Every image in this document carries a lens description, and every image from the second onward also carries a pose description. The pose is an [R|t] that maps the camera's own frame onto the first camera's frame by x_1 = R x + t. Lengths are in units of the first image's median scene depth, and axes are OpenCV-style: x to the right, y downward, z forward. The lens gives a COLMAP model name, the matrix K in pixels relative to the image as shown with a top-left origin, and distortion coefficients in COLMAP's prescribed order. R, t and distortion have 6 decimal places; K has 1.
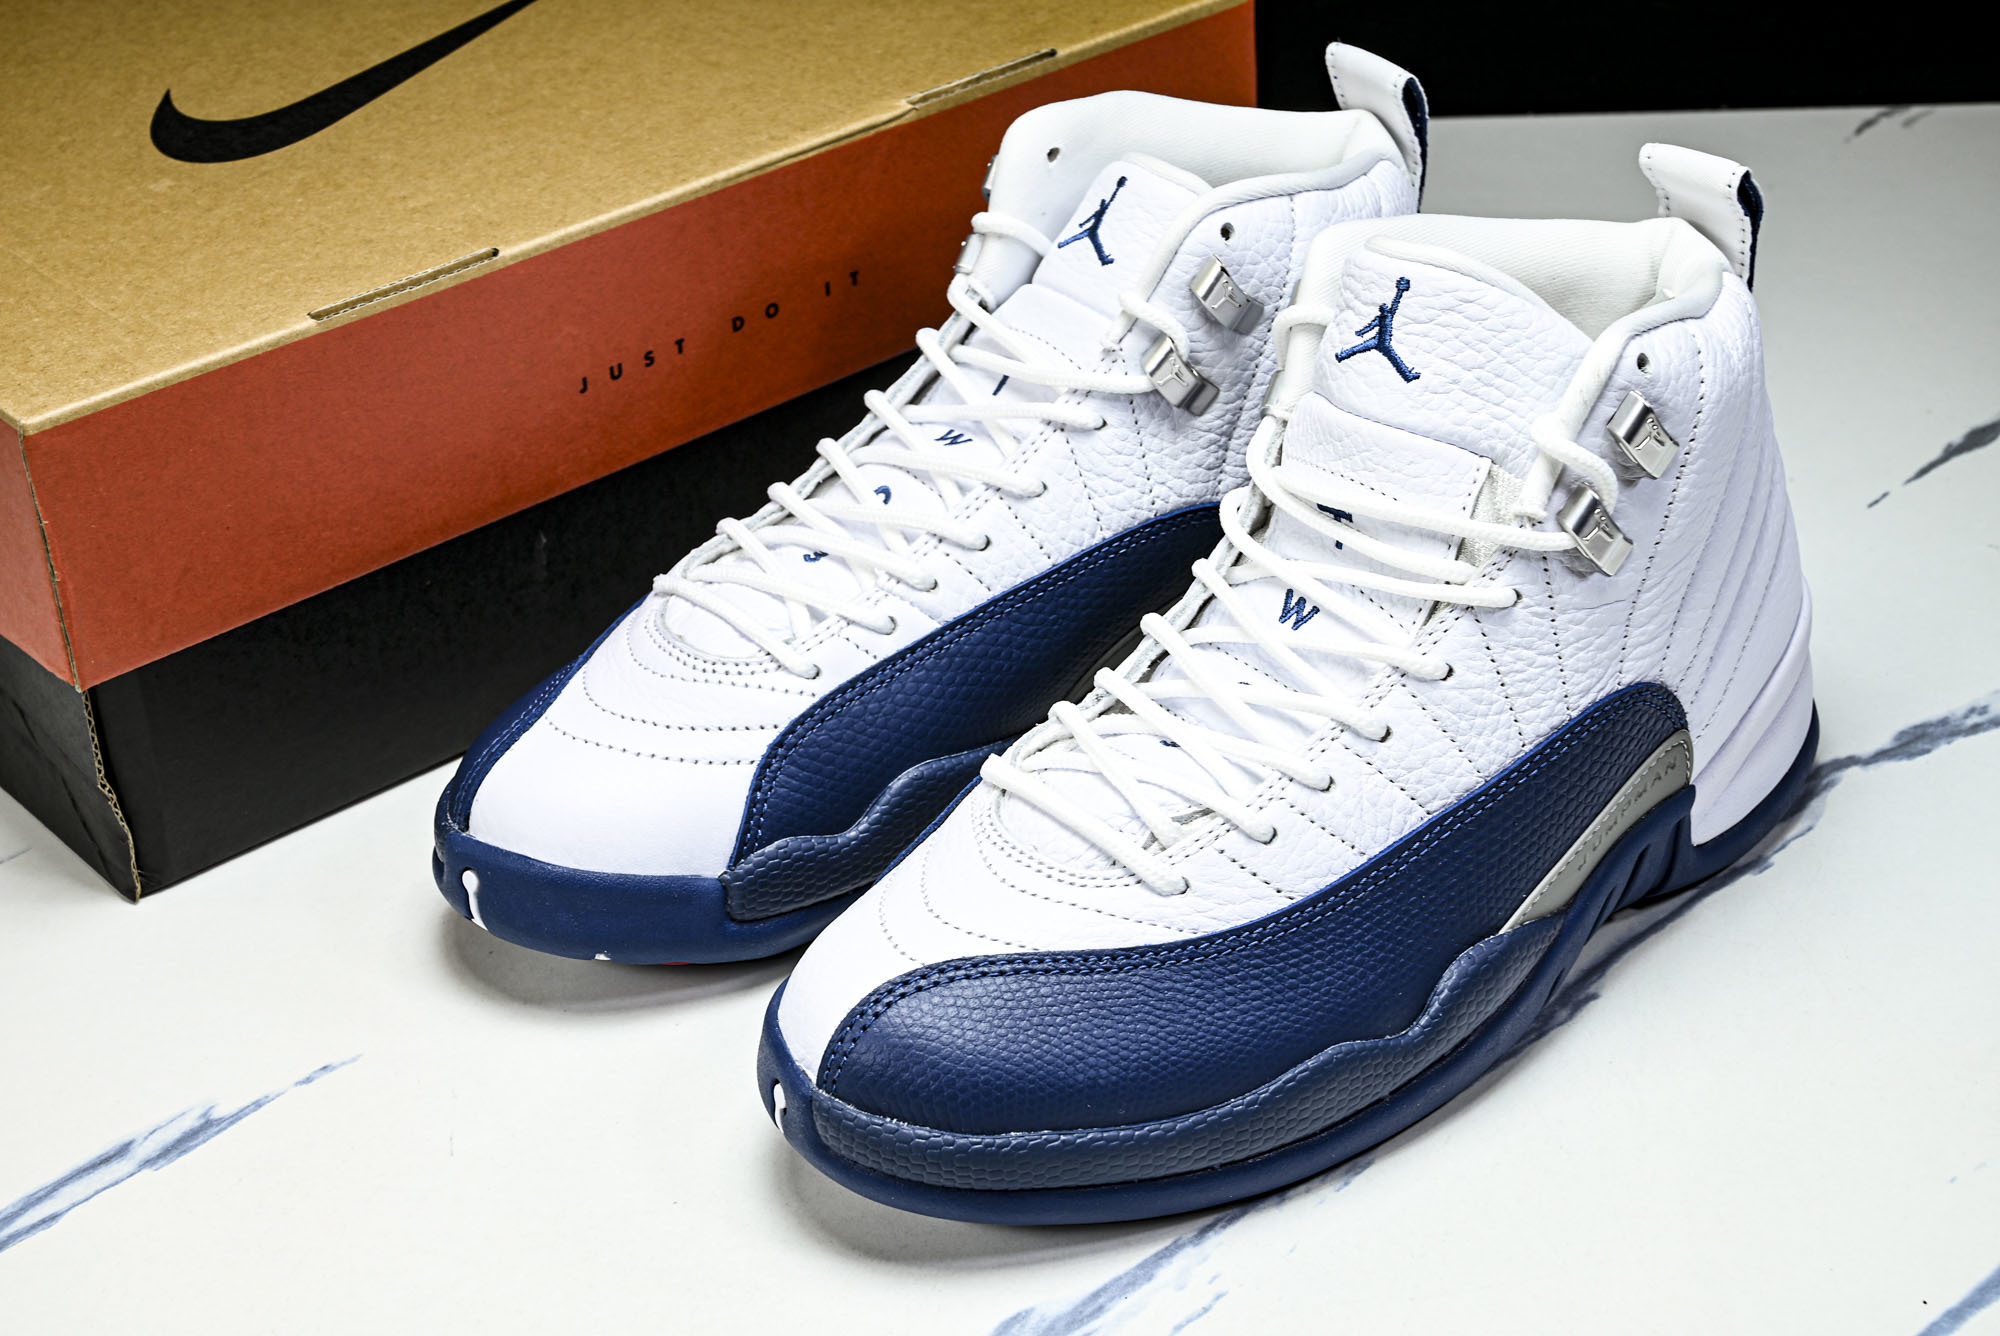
lens RADIAL K [[3165.2, 0, 1047.1], [0, 3165.2, 666.0], [0, 0, 1]] dist [0.017819, -0.001345]
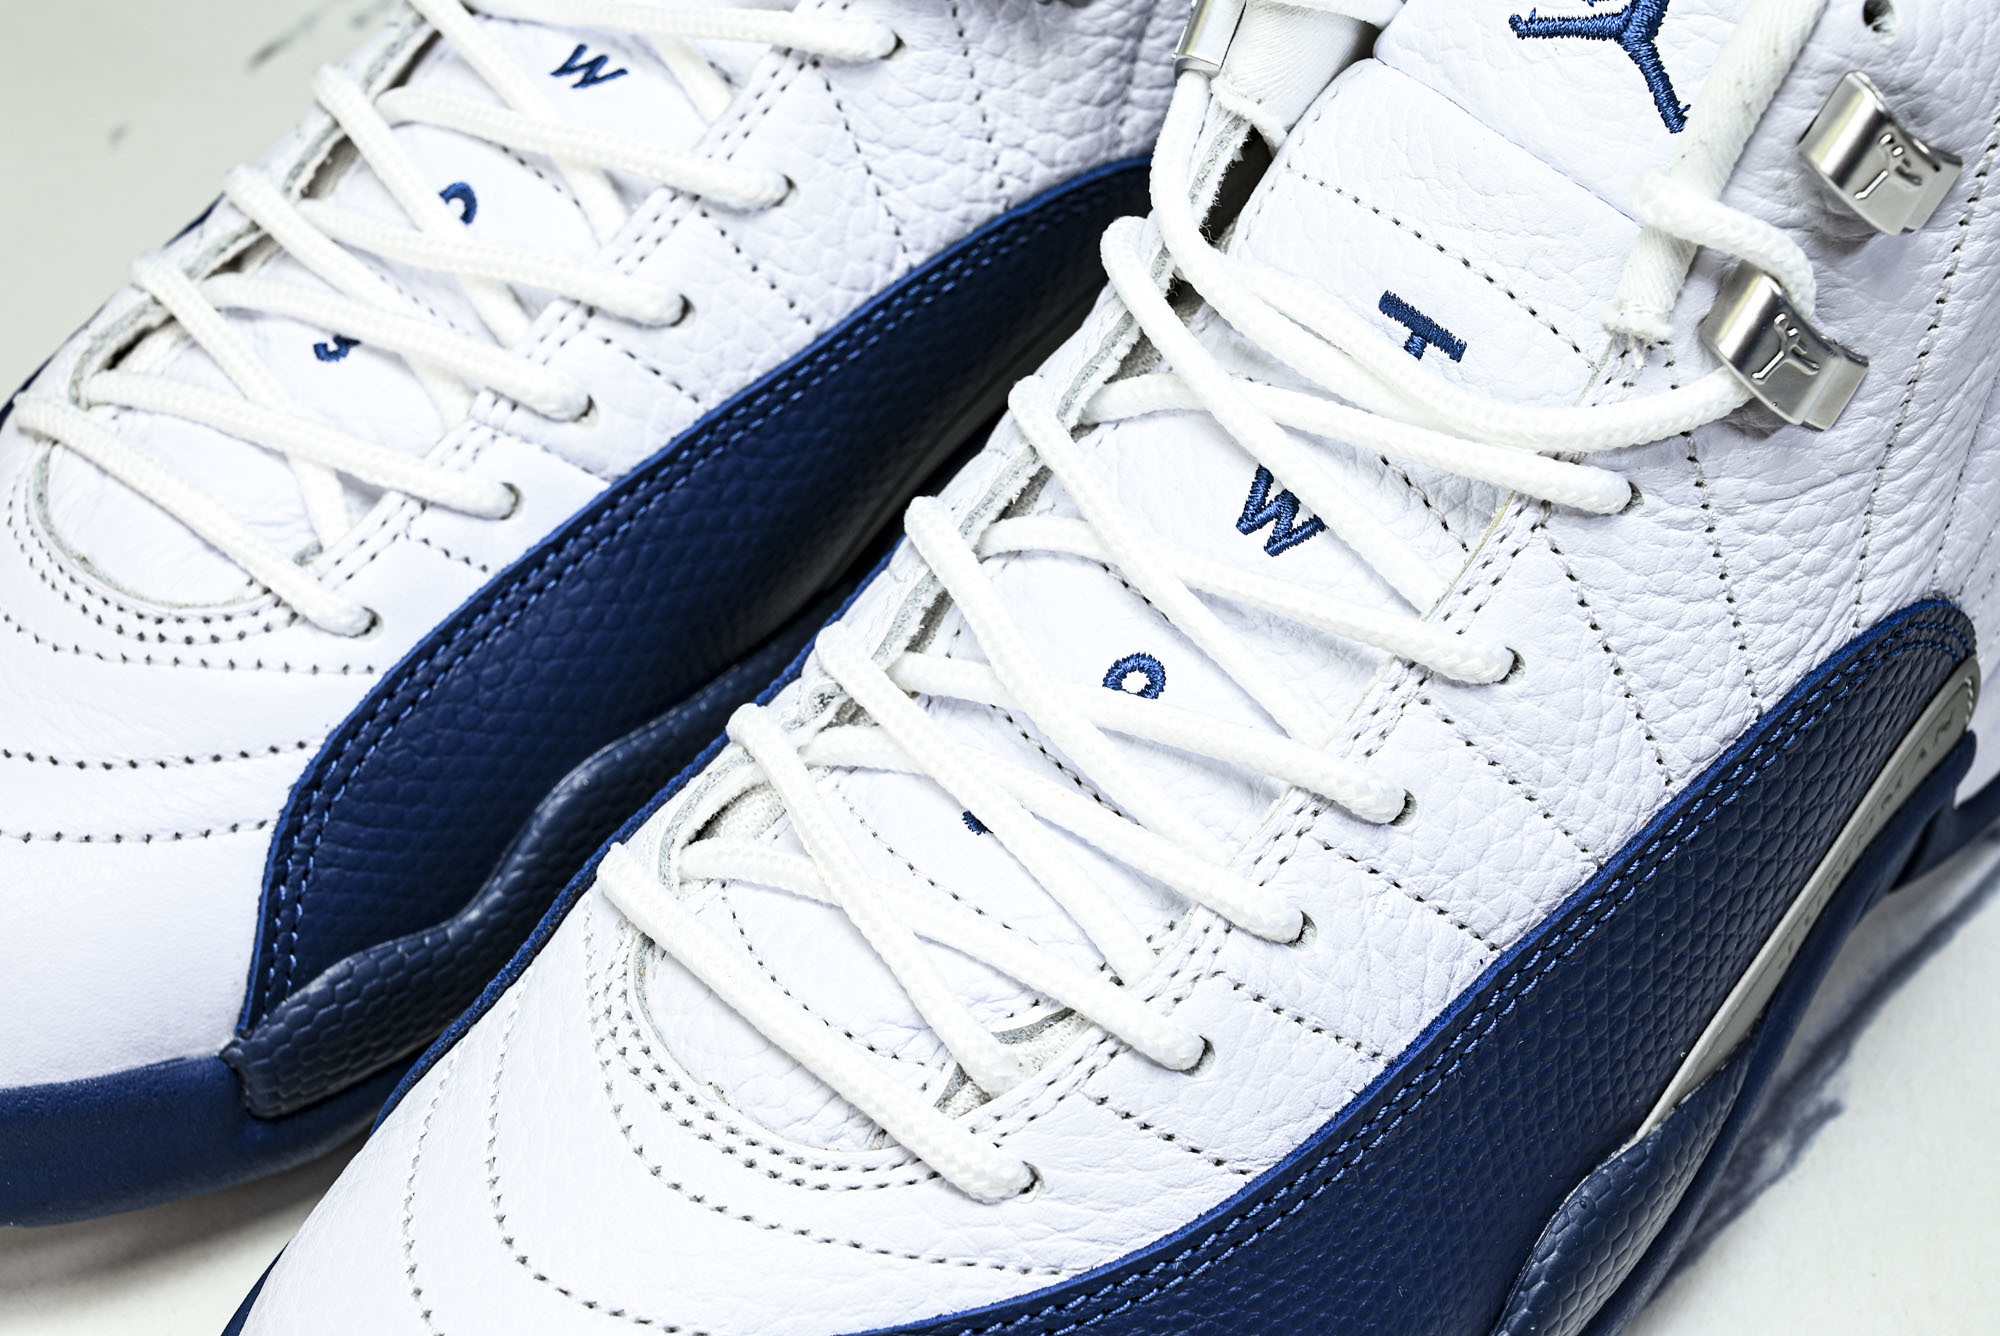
lens RADIAL K [[3808.5, 0, 1000.0], [0, 3808.5, 668.0], [0, 0, 1]] dist [0.015861, -0.045915]
pose [[0.991239, -0.088942, 0.097649, -0.033394], [0.061084, 0.964174, 0.258143, -0.136682], [-0.117110, -0.249917, 0.961159, 0.404651]]
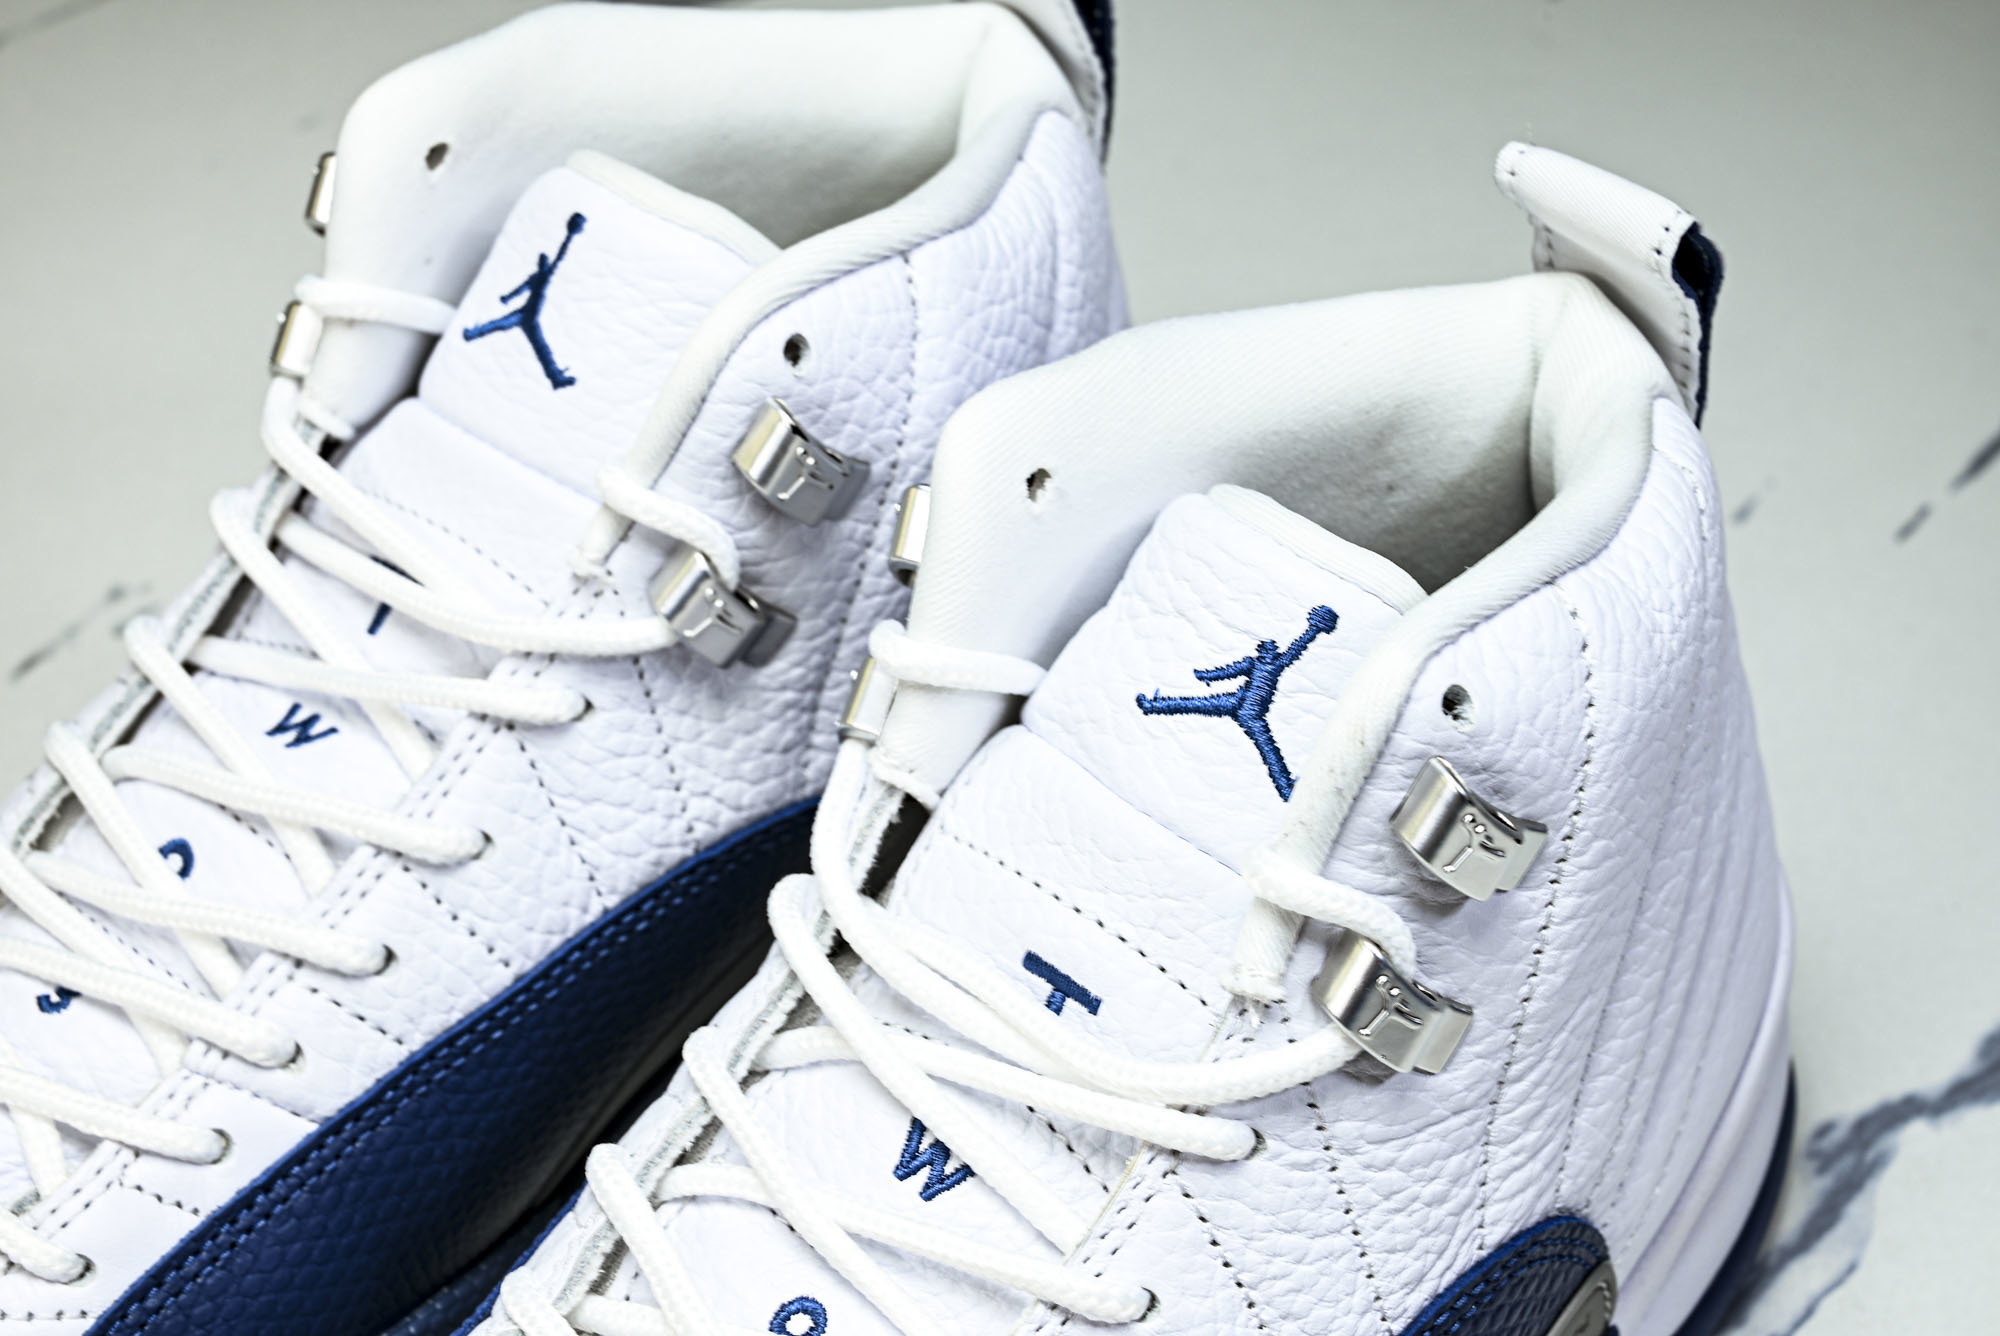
lens RADIAL K [[3808.5, 0, 1000.0], [0, 3808.5, 668.0], [0, 0, 1]] dist [0.015861, -0.045915]
pose [[0.985238, -0.094084, 0.143016, -0.004682], [0.071984, 0.985673, 0.152533, -0.177129], [-0.155318, -0.139986, 0.977896, 0.368908]]
